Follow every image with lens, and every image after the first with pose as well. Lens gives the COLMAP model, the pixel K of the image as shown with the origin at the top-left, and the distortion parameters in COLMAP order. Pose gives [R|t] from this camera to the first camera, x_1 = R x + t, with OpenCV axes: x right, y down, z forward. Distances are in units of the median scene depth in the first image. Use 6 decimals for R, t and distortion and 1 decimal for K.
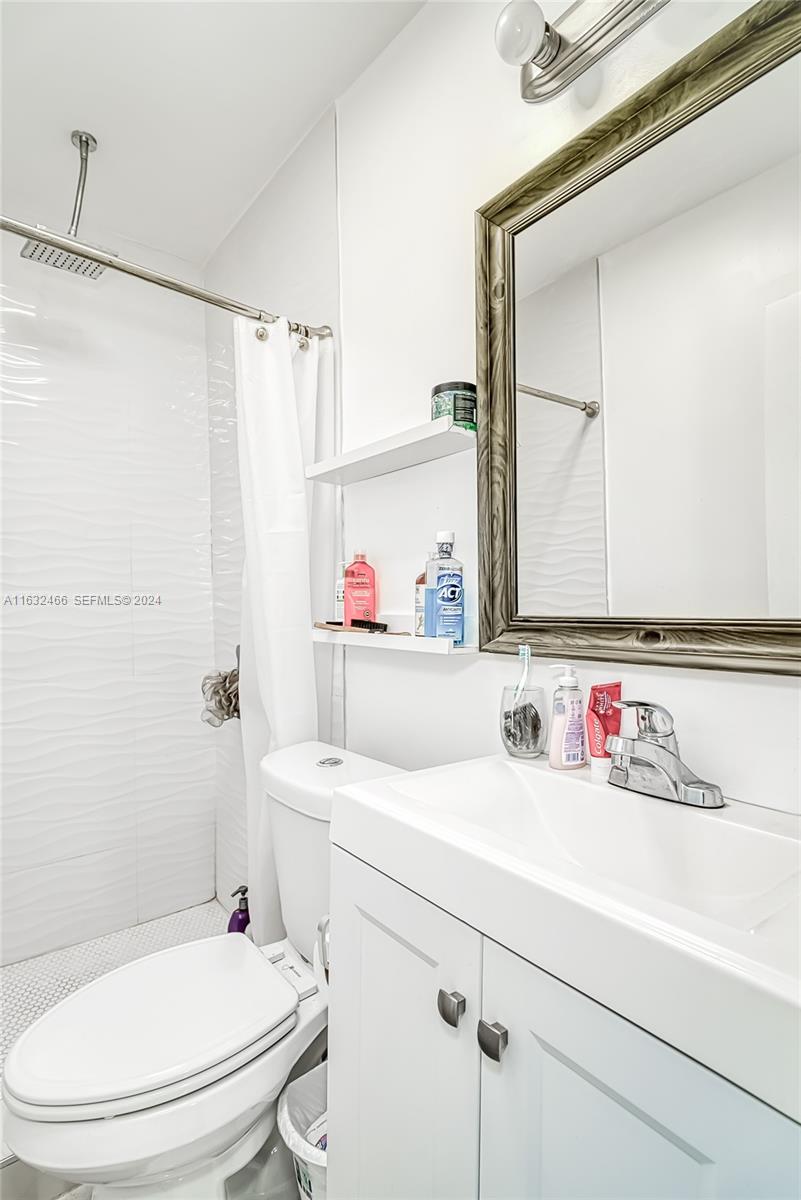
lens RADIAL K [[579.7, 0, 400.5], [0, 579.7, 600.0], [0, 0, 1]] dist [0.010631, -0.011282]
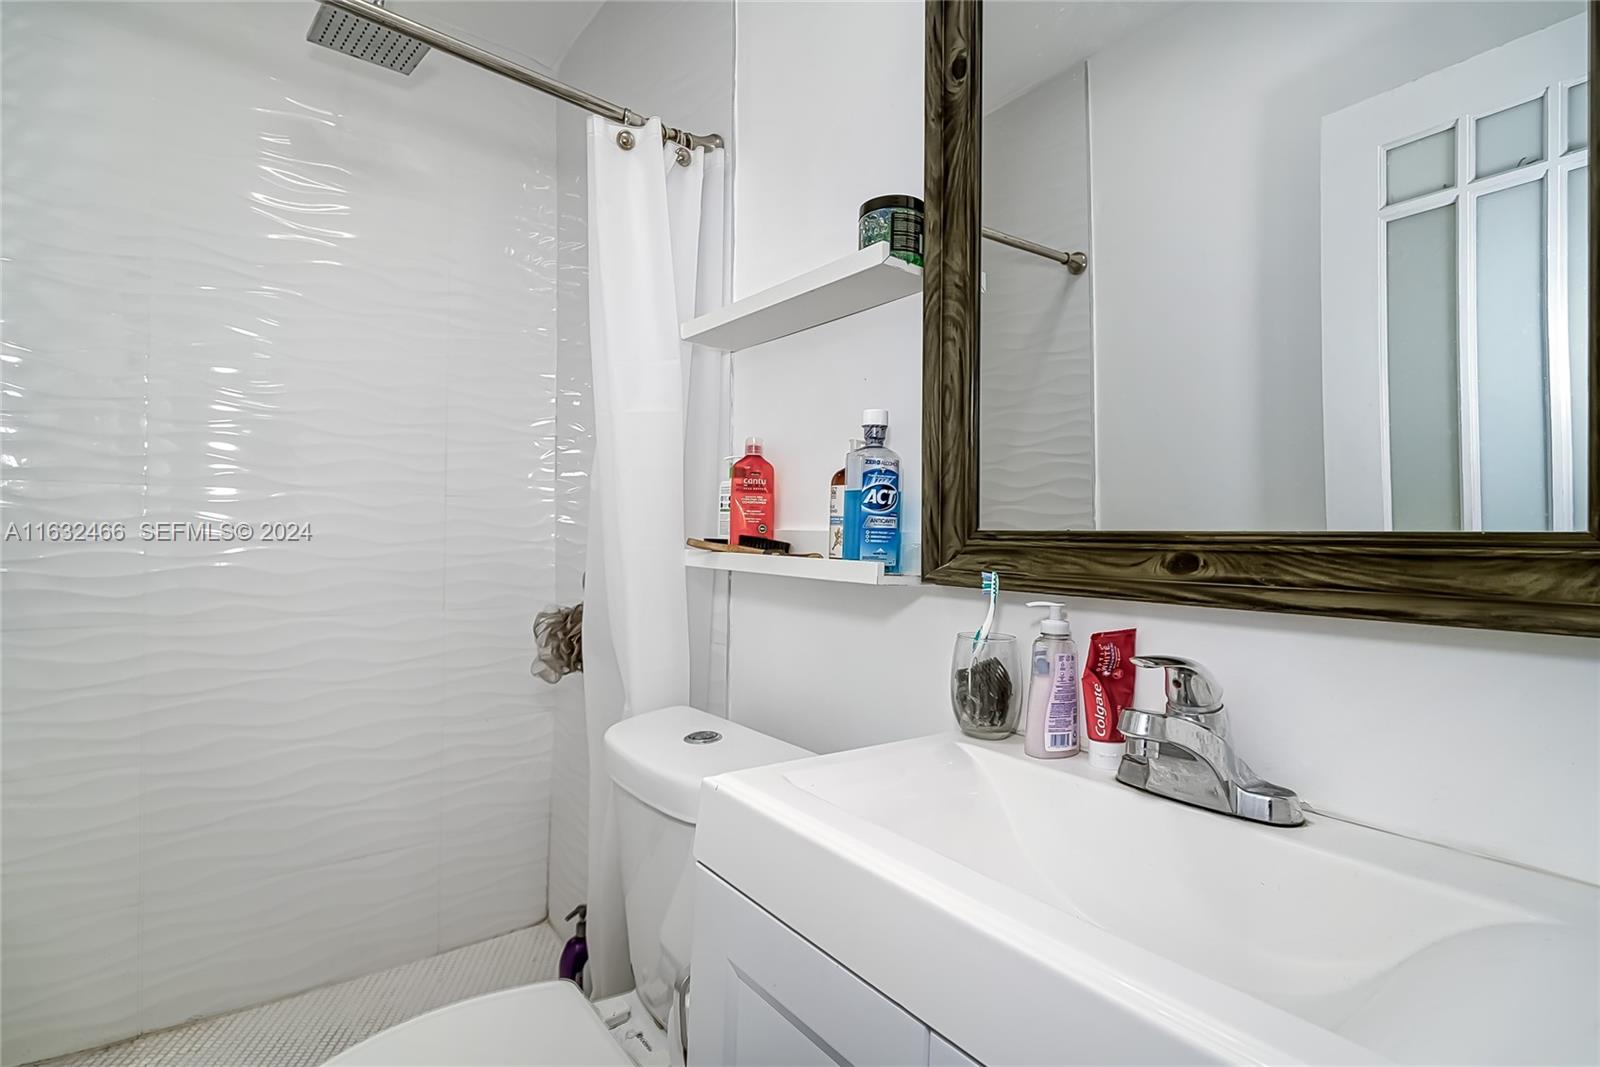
lens RADIAL K [[706.6, 0, 800.0], [0, 706.6, 533.5], [0, 0, 1]] dist [-0.000017, -0.000257]
pose [[0.999607, 0.020422, -0.019201, 0.005822], [-0.020494, 0.999784, -0.003535, 0.033040], [0.019124, 0.003927, 0.999809, 0.141249]]
